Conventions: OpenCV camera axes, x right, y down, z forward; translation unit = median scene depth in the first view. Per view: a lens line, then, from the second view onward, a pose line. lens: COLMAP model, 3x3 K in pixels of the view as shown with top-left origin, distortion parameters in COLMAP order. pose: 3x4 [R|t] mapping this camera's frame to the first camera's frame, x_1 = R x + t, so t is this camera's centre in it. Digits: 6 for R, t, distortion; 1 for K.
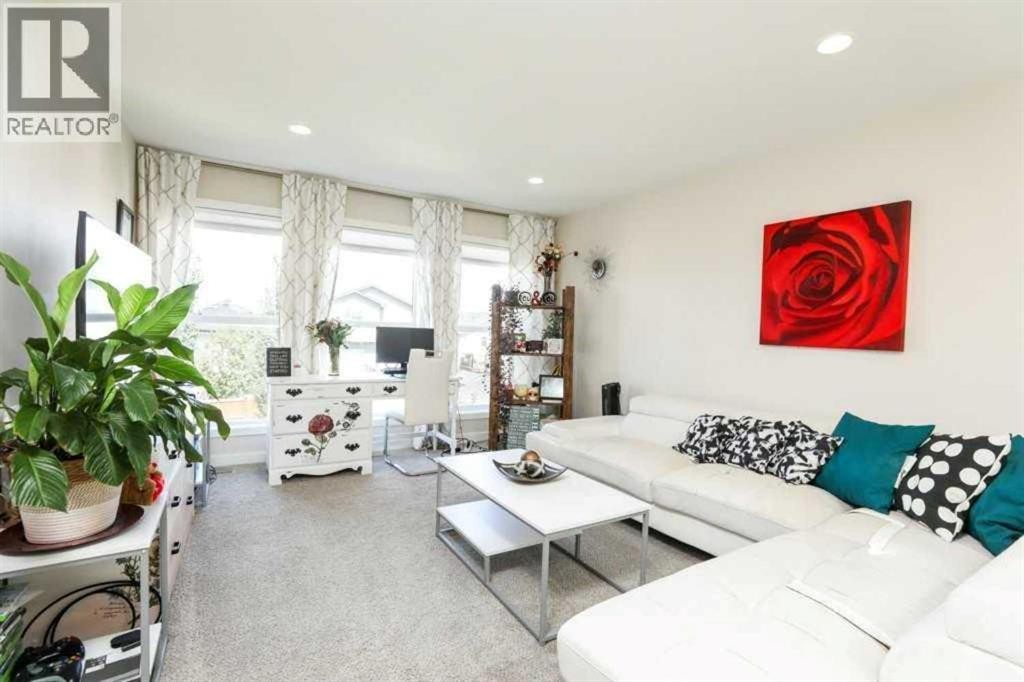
lens RADIAL K [[464.6, 0, 555.7], [0, 464.6, 340.8], [0, 0, 1]] dist [-0.001005, 0.000282]
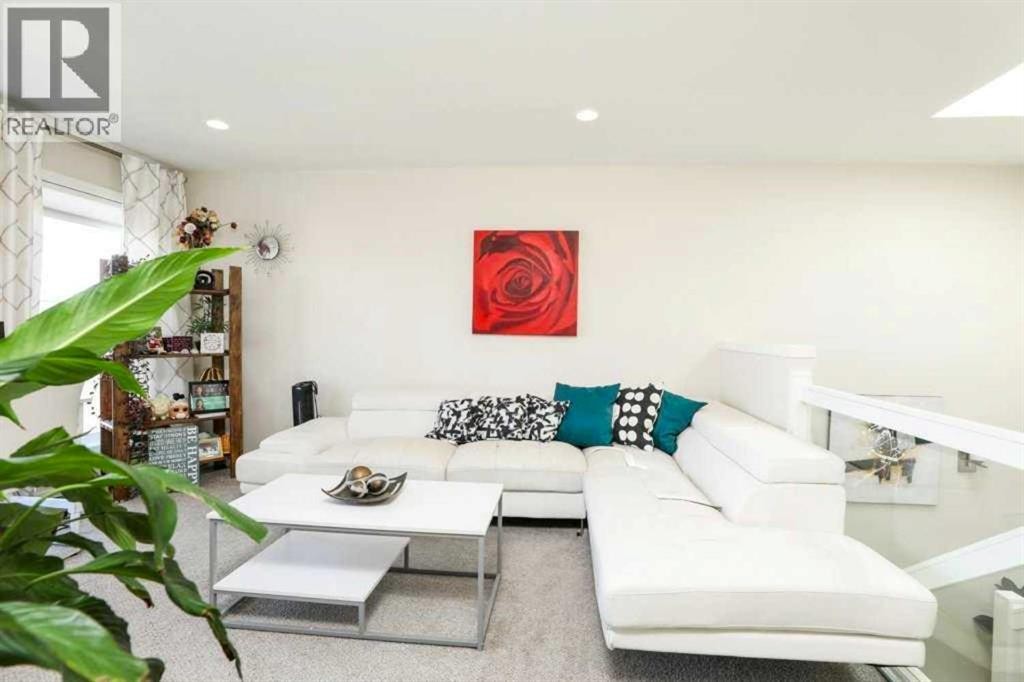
lens RADIAL K [[471.4, 0, 527.7], [0, 471.4, 335.9], [0, 0, 1]] dist [-0.019285, 0.000609]
pose [[0.638650, -0.029135, 0.768946, -0.430154], [0.019221, 0.999575, 0.021909, -0.011935], [-0.769257, 0.000787, 0.638939, 0.176001]]
